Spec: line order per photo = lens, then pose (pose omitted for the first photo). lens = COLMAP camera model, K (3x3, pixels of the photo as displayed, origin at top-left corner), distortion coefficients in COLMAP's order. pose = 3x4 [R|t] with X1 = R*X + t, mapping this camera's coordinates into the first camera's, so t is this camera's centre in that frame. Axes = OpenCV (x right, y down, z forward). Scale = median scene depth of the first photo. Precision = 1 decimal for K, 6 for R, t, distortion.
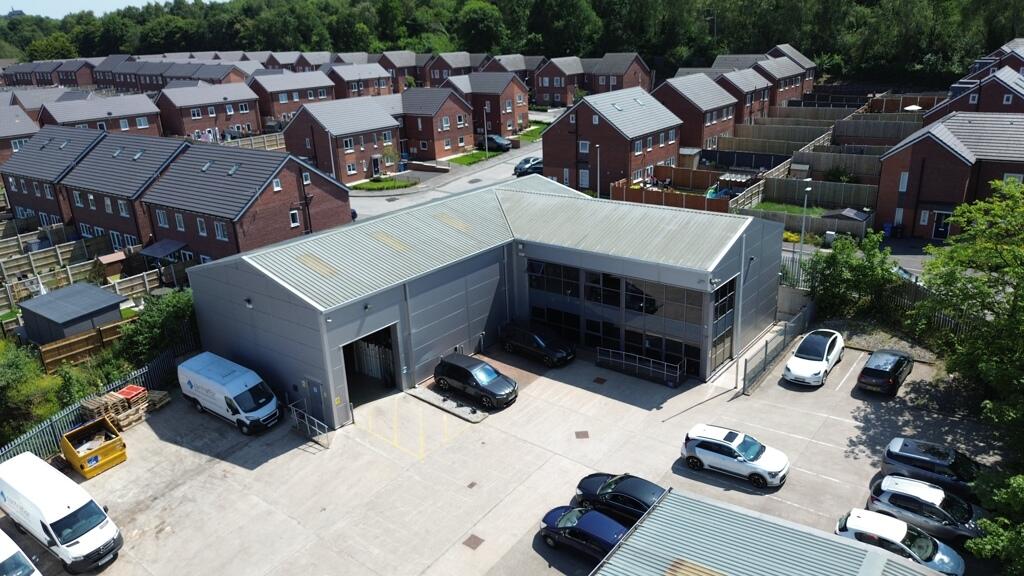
lens RADIAL K [[731.6, 0, 512.0], [0, 731.6, 288.0], [0, 0, 1]] dist [0.029571, -0.001541]
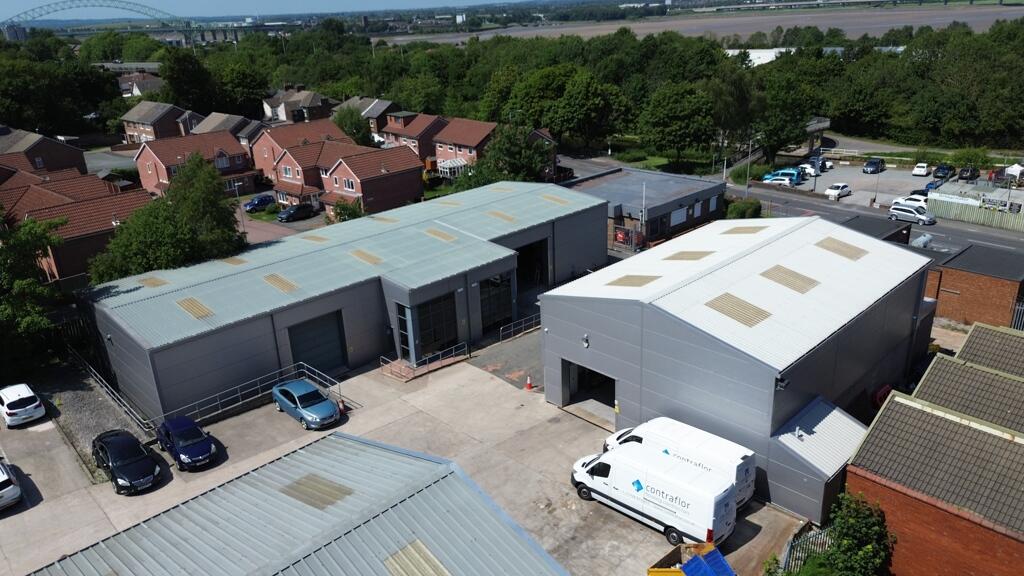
lens RADIAL K [[731.6, 0, 512.0], [0, 731.6, 288.0], [0, 0, 1]] dist [0.029571, -0.001541]
pose [[-0.985539, 0.020667, 0.168184, -0.536034], [0.125428, 0.756328, 0.642056, -0.485304], [-0.113933, 0.653867, -0.747983, 1.393609]]
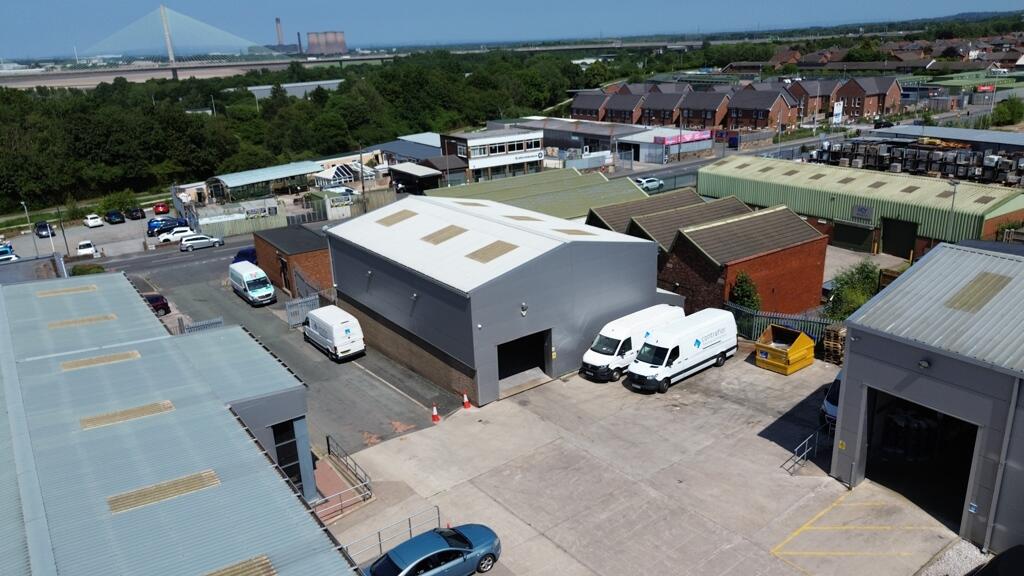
lens RADIAL K [[731.6, 0, 512.0], [0, 731.6, 288.0], [0, 0, 1]] dist [0.029571, -0.001541]
pose [[-0.290788, 0.350582, -0.890244, 0.488261], [-0.271052, 0.862149, 0.428054, -0.220855], [0.917591, 0.365775, -0.155677, 0.784452]]
